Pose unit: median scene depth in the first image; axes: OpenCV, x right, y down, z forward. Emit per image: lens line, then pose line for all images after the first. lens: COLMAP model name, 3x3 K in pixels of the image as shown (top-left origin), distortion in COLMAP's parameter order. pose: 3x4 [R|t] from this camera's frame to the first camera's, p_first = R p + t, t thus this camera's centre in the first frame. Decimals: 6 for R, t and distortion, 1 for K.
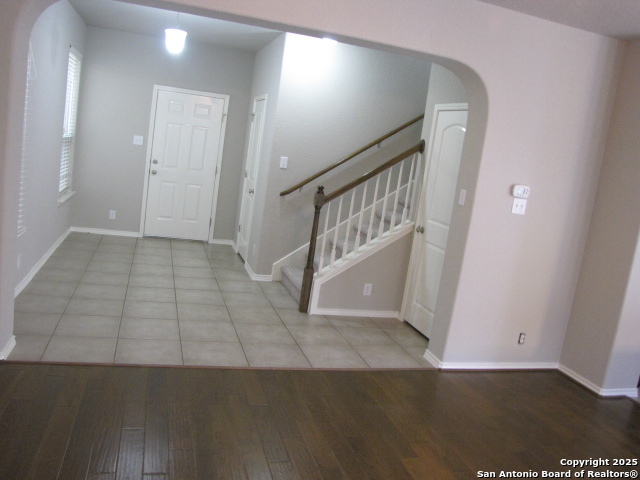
lens RADIAL K [[539.7, 0, 320.0], [0, 539.7, 240.0], [0, 0, 1]] dist [-0.189218, 0.179421]
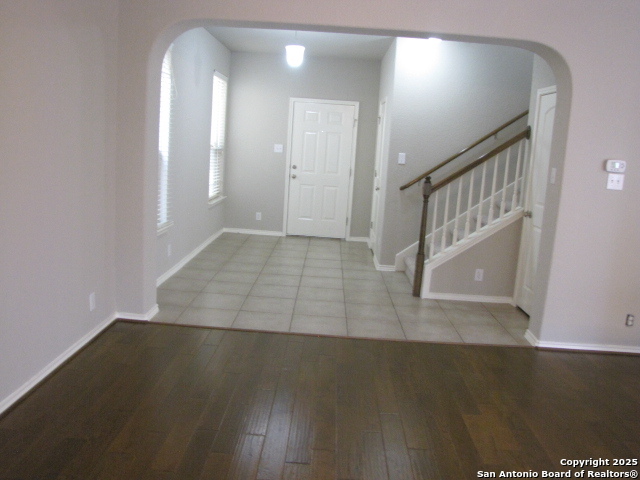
lens RADIAL K [[539.7, 0, 320.0], [0, 539.7, 240.0], [0, 0, 1]] dist [-0.189218, 0.179421]
pose [[0.949049, -0.023237, -0.314270, 0.121588], [0.015993, 0.999544, -0.025611, 0.046710], [0.314722, 0.019280, 0.948988, -0.061744]]
